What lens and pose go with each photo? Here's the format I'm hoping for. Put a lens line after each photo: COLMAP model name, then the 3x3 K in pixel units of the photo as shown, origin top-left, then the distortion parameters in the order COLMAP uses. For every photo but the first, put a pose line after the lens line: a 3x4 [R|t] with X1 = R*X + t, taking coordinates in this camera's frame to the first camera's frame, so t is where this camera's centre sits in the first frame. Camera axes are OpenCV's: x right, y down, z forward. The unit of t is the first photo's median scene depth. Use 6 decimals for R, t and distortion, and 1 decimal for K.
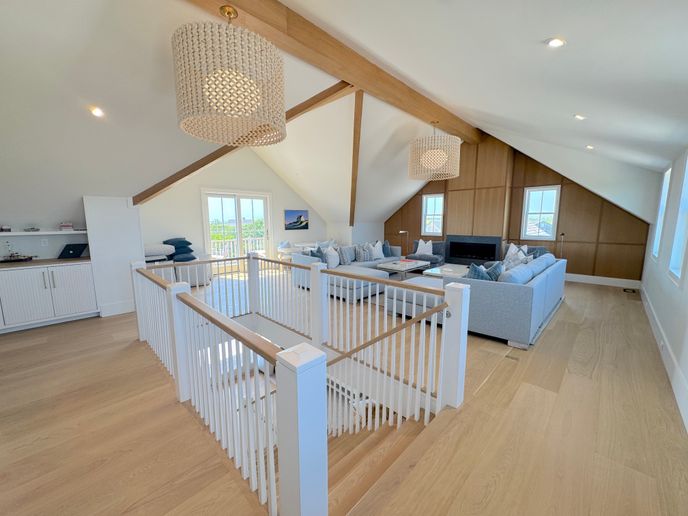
lens RADIAL K [[274.8, 0, 343.1], [0, 274.8, 257.1], [0, 0, 1]] dist [0.000674, 0.000180]
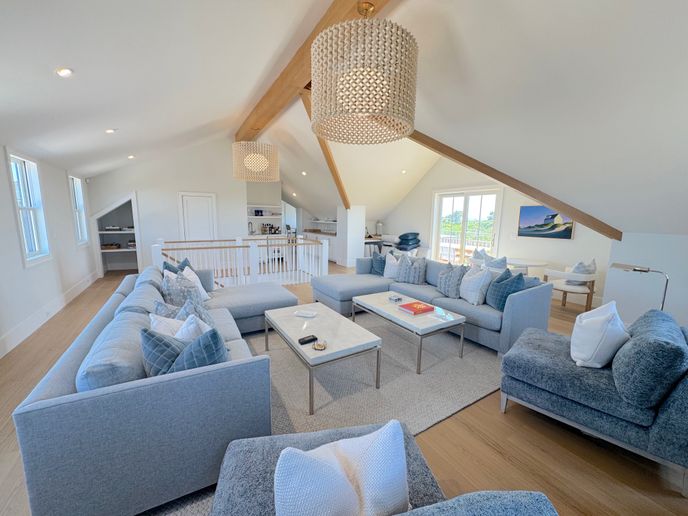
lens RADIAL K [[274.8, 0, 343.3], [0, 274.8, 256.6], [0, 0, 1]] dist [0.000674, 0.000180]
pose [[-0.245361, 0.143725, -0.958719, 0.552283], [-0.139867, 0.973353, 0.181715, -0.112015], [0.959289, 0.178679, -0.218720, 0.745797]]
